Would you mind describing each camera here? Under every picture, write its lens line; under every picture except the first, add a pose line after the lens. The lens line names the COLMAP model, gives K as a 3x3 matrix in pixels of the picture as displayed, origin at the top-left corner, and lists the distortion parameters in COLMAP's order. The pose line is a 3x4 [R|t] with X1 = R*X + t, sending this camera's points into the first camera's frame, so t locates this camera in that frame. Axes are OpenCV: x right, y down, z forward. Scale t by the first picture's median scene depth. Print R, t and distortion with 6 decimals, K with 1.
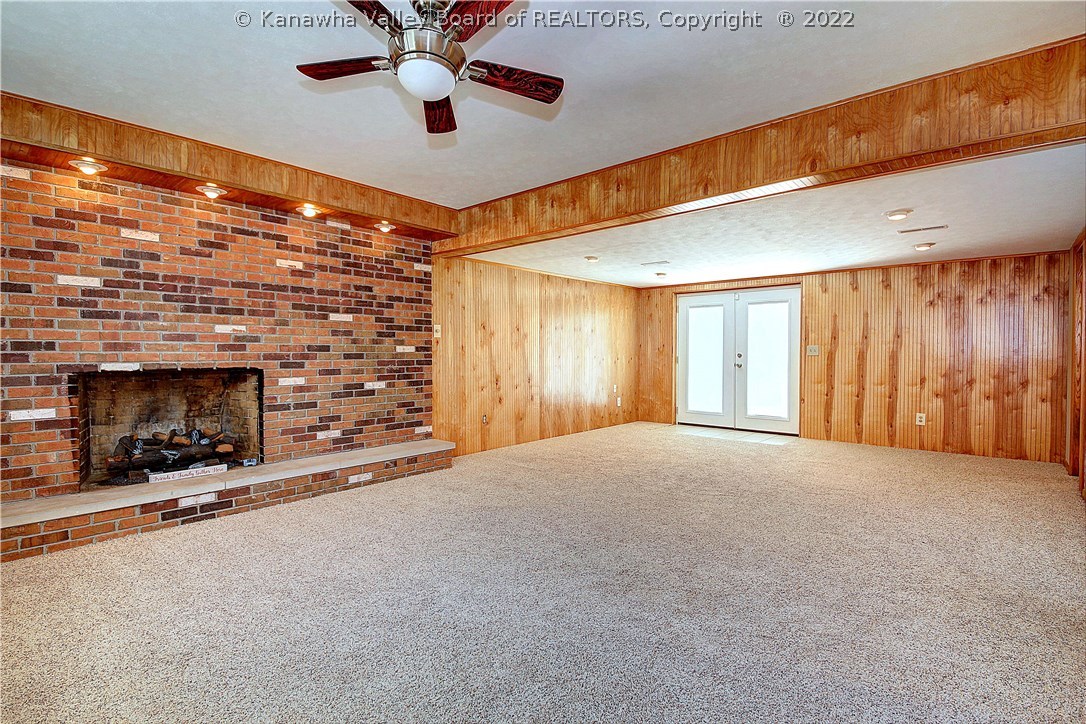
lens RADIAL K [[513.1, 0, 551.4], [0, 513.1, 360.7], [0, 0, 1]] dist [0.024956, -0.007218]
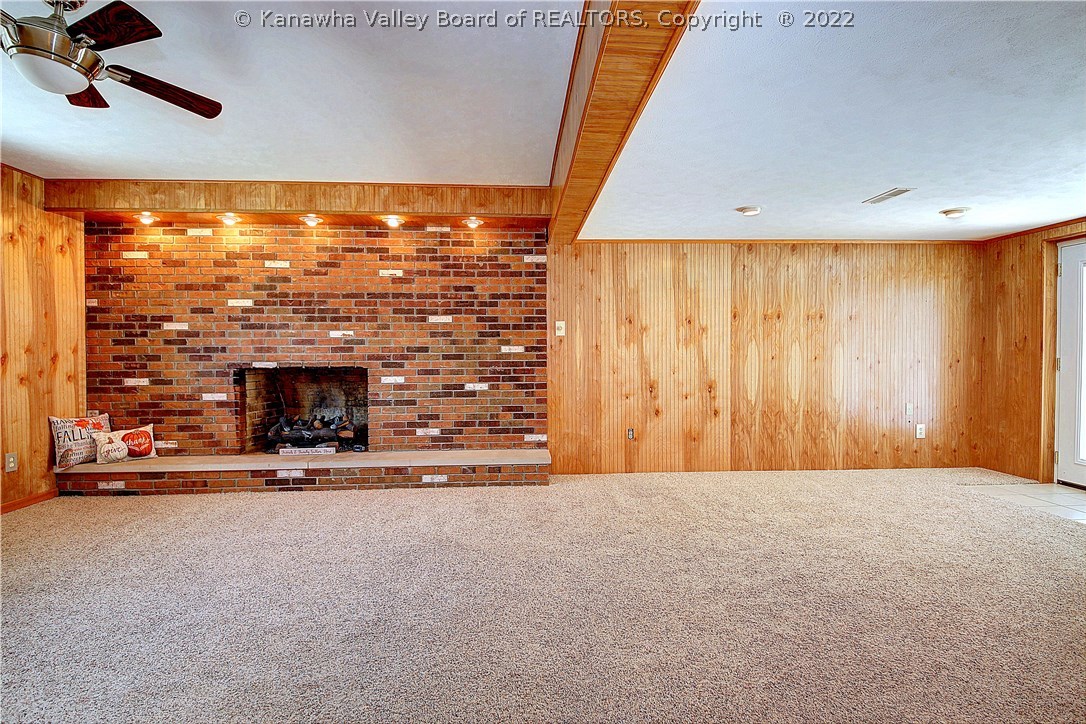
lens RADIAL K [[513.1, 0, 539.3], [0, 513.1, 361.6], [0, 0, 1]] dist [0.024956, -0.007218]
pose [[0.709486, 0.008449, -0.704669, 0.490322], [-0.006627, 0.999964, 0.005317, -0.006693], [0.704689, 0.000897, 0.709516, 0.449223]]
